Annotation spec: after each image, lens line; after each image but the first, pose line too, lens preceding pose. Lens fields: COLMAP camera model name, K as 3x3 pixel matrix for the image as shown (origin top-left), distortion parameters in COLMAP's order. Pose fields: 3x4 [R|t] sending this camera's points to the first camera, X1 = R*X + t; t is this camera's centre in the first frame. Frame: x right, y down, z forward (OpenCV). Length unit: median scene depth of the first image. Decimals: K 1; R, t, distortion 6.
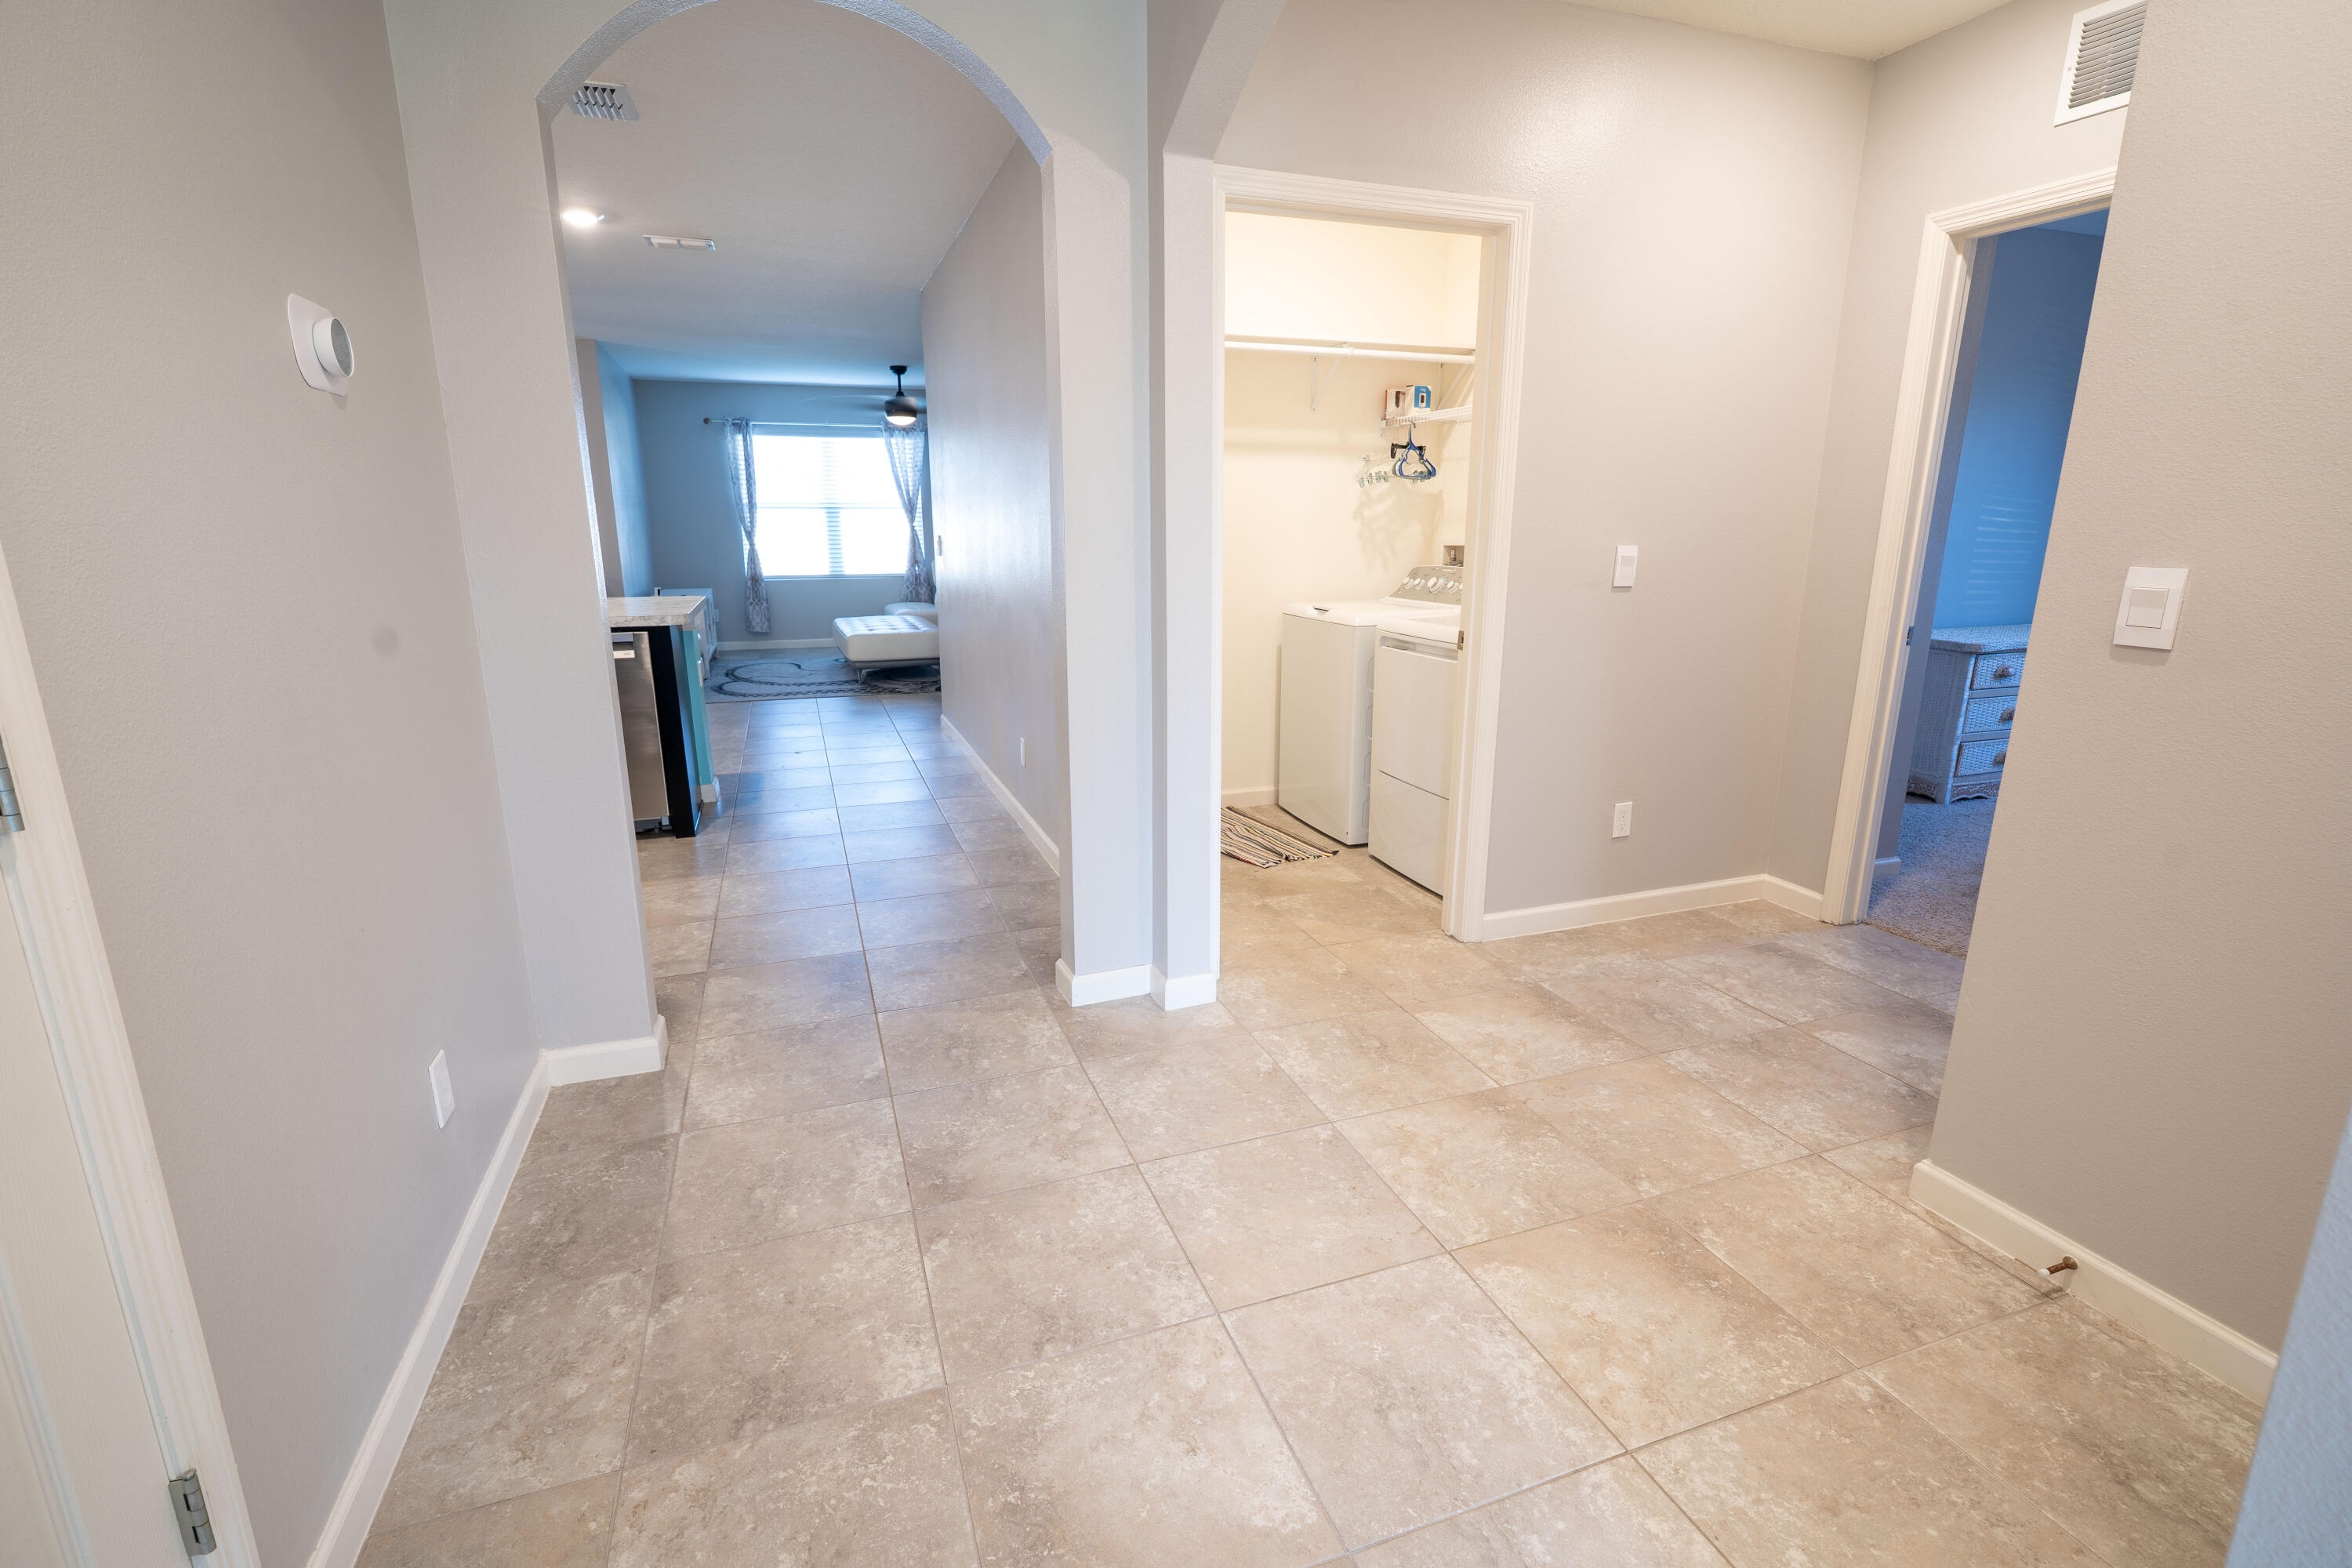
lens RADIAL K [[1060.3, 0, 1168.5], [0, 1060.3, 772.5], [0, 0, 1]] dist [-0.010637, 0.001511]
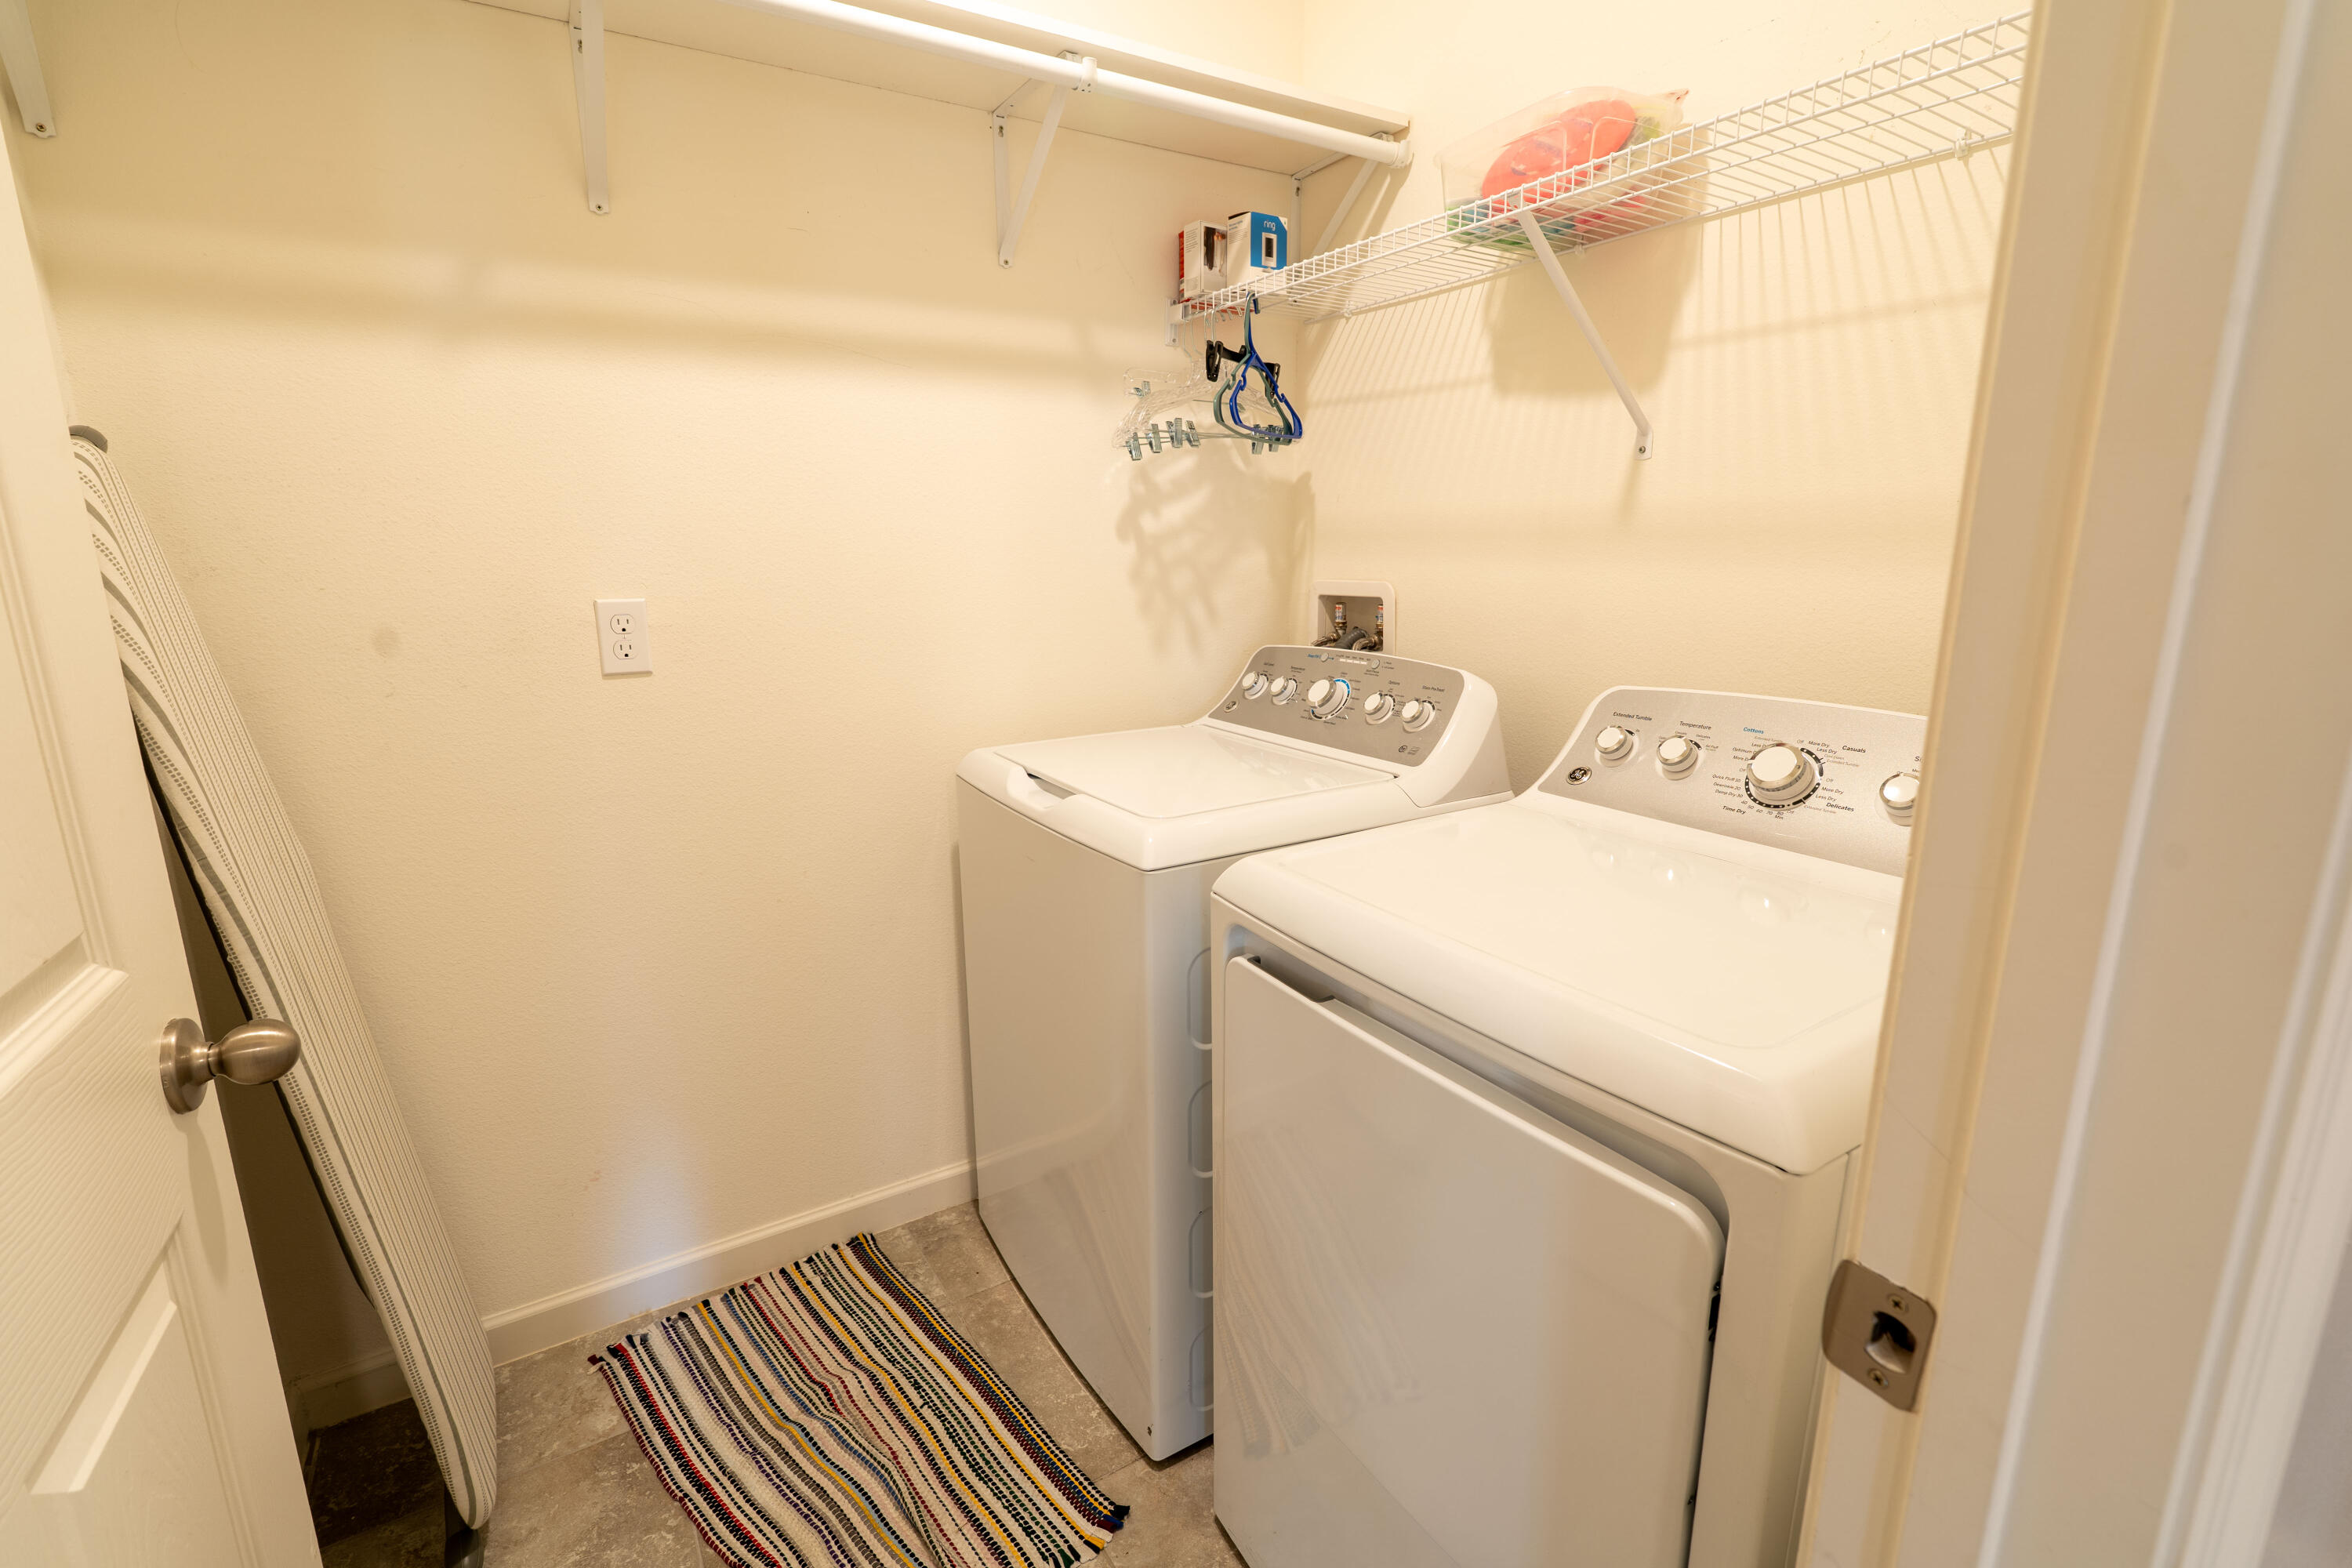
lens RADIAL K [[1081.7, 0, 1168.5], [0, 1081.7, 786.4], [0, 0, 1]] dist [-0.012909, 0.000107]
pose [[0.976798, -0.049950, 0.208255, 0.113835], [0.052235, 0.998620, -0.005483, -0.157049], [-0.207694, 0.016233, 0.978059, 0.661206]]
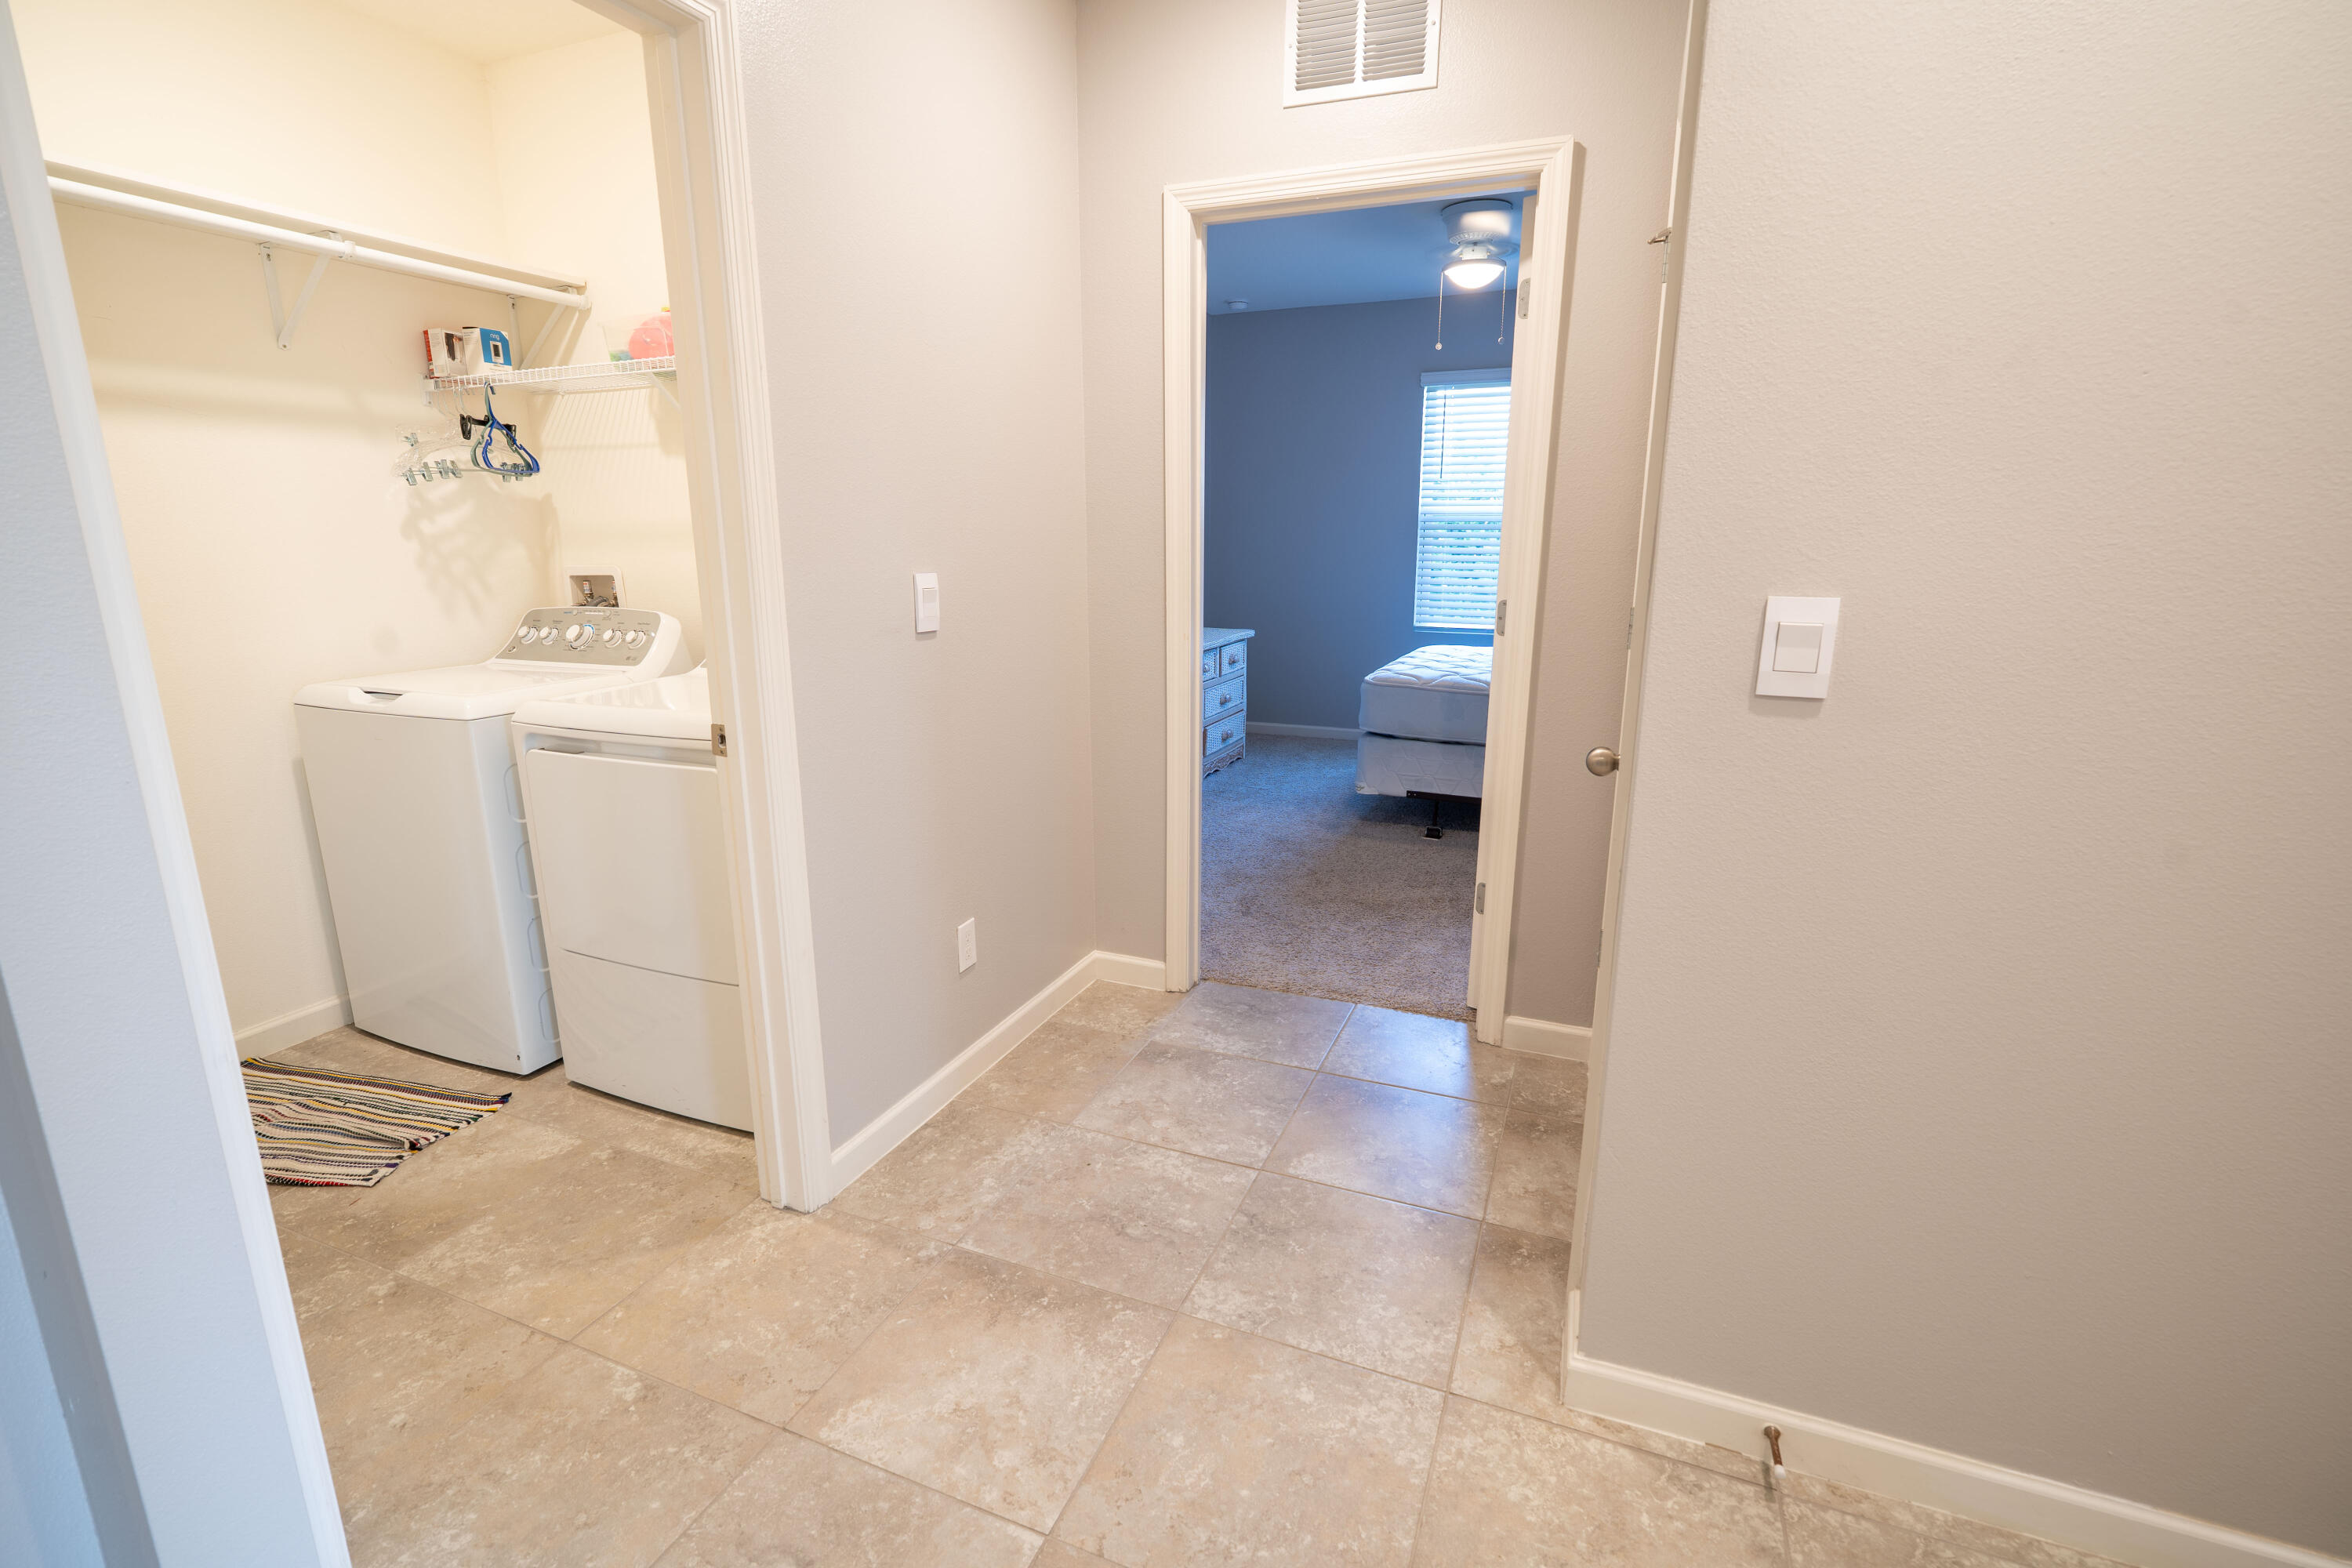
lens RADIAL K [[1060.3, 0, 1180.3], [0, 1060.3, 779.2], [0, 0, 1]] dist [-0.010637, 0.001511]
pose [[0.669212, -0.165562, 0.724392, 0.012016], [0.172285, 0.982869, 0.065476, -0.074345], [-0.722823, 0.080984, 0.686272, 0.310141]]
